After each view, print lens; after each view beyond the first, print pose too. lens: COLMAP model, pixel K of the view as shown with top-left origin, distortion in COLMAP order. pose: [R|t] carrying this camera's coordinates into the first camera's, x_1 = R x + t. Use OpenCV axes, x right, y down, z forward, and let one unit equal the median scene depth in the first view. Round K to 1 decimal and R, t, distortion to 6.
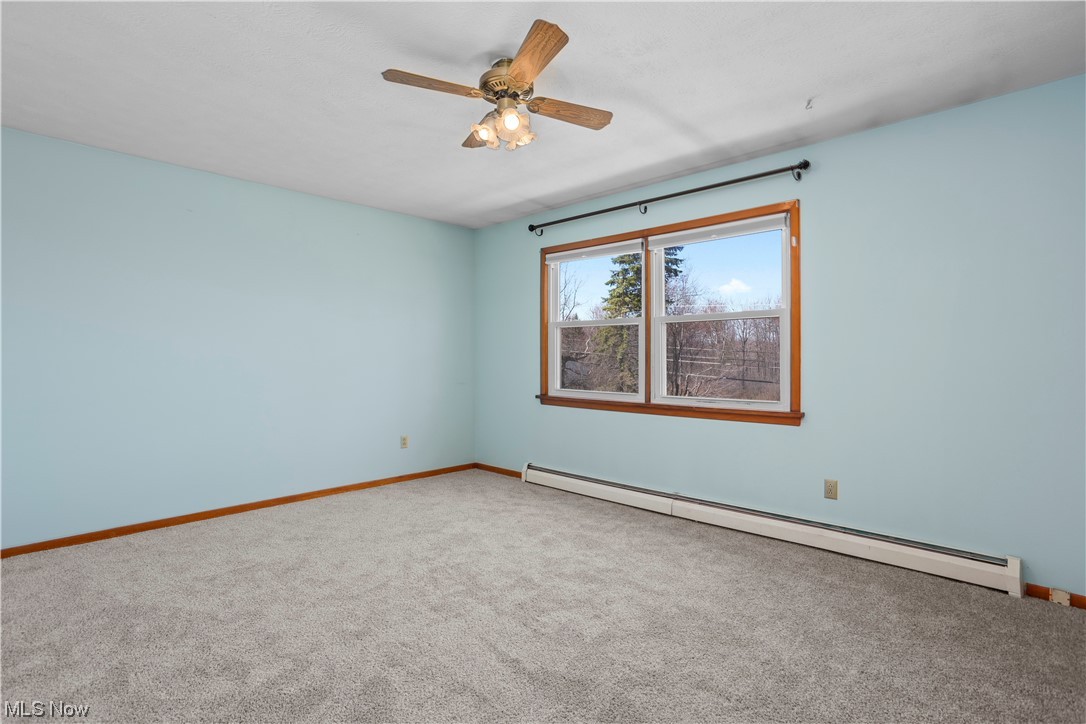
lens RADIAL K [[520.2, 0, 544.9], [0, 520.2, 355.3], [0, 0, 1]] dist [0.004293, 0.001710]
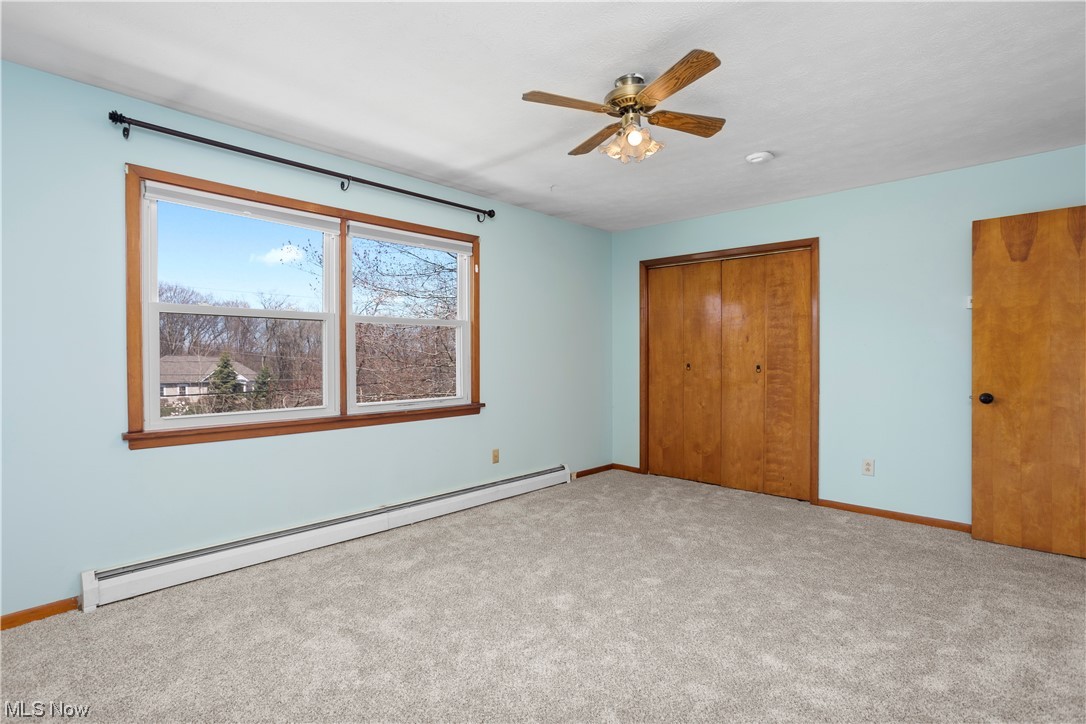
lens RADIAL K [[520.2, 0, 545.0], [0, 520.2, 363.3], [0, 0, 1]] dist [0.004293, 0.001710]
pose [[0.025495, -0.010025, 0.999625, -0.646849], [0.004914, 0.999939, 0.009903, 0.000200], [-0.999663, 0.004660, 0.025542, 0.658883]]
